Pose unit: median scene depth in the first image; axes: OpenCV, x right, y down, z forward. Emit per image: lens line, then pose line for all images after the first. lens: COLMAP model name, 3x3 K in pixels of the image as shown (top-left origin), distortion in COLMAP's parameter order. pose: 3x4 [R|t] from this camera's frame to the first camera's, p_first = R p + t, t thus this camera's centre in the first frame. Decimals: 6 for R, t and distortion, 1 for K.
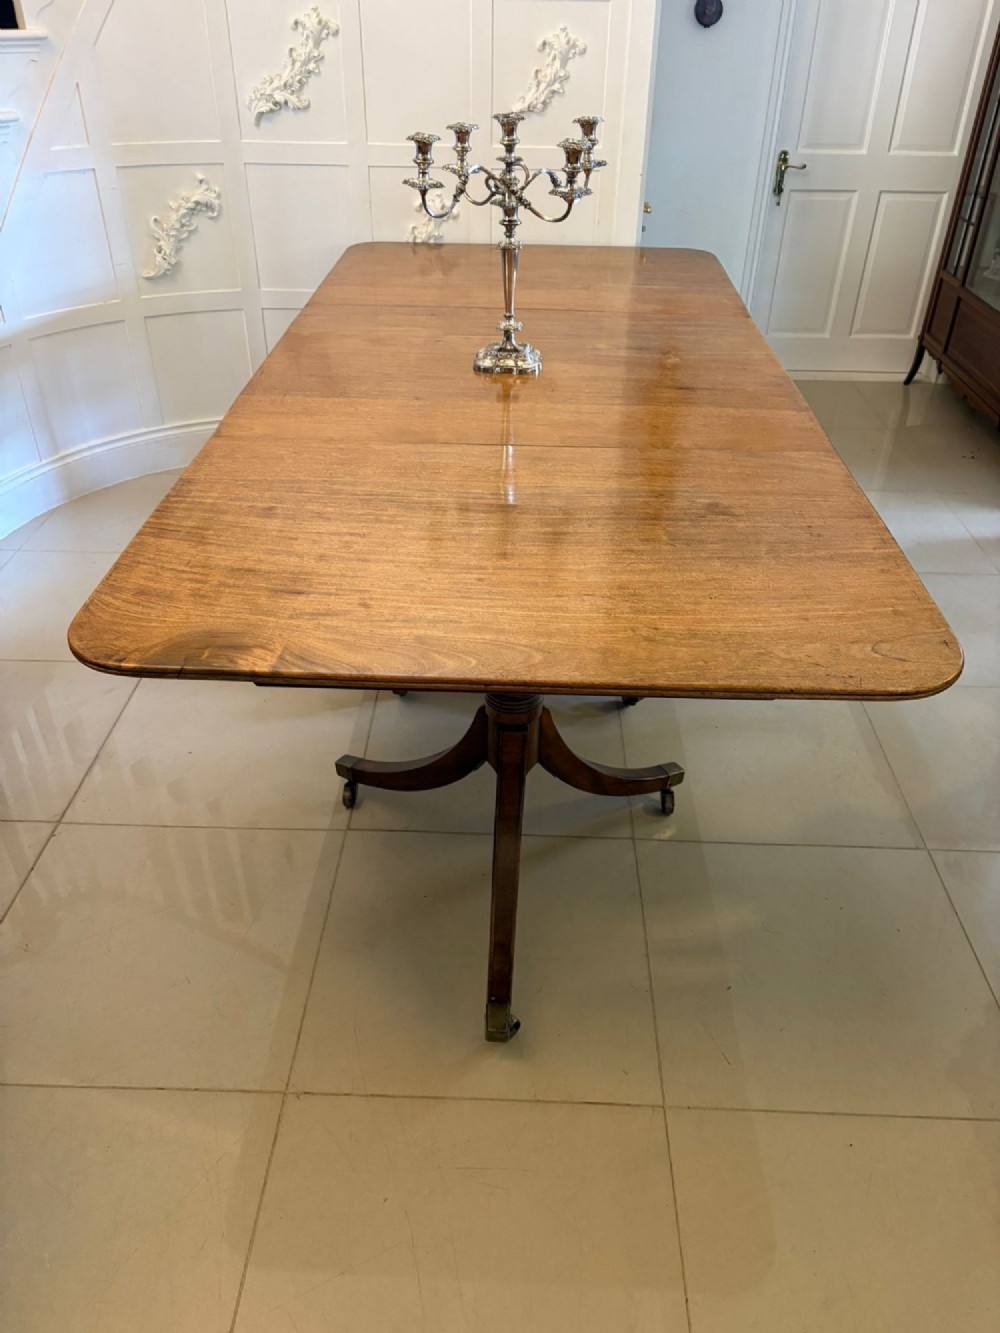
lens RADIAL K [[991.2, 0, 495.5], [0, 991.2, 656.2], [0, 0, 1]] dist [0.076857, -0.049793]
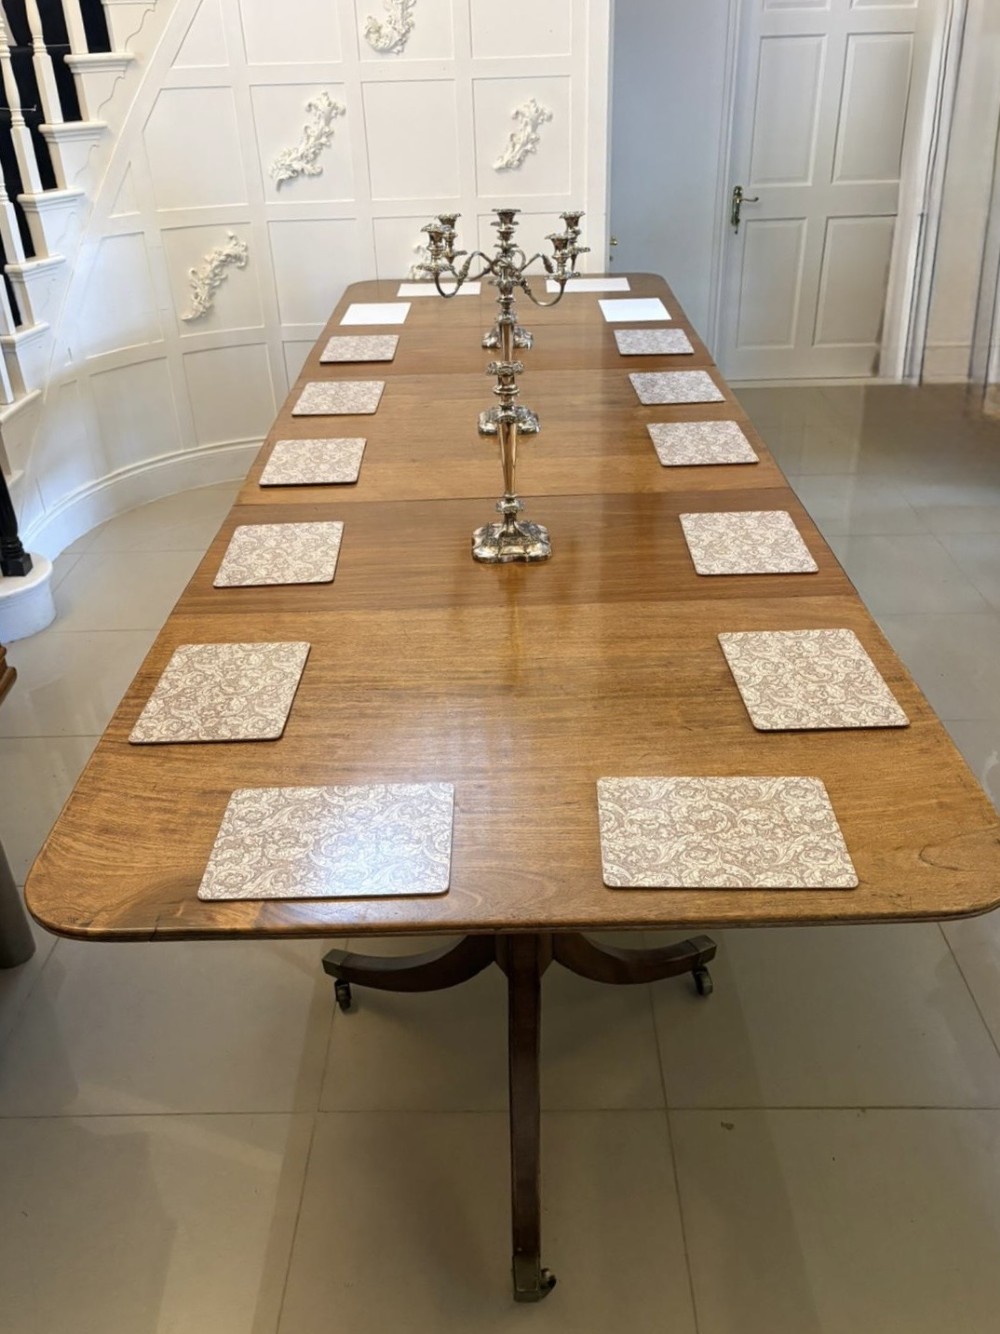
lens RADIAL K [[1113.9, 0, 497.5], [0, 1113.9, 686.1], [0, 0, 1]] dist [0.086990, -0.047496]
pose [[0.998279, -0.057305, 0.012472, -0.006812], [0.057852, 0.997115, -0.049142, -0.117597], [-0.009620, 0.049779, 0.998714, -0.018347]]
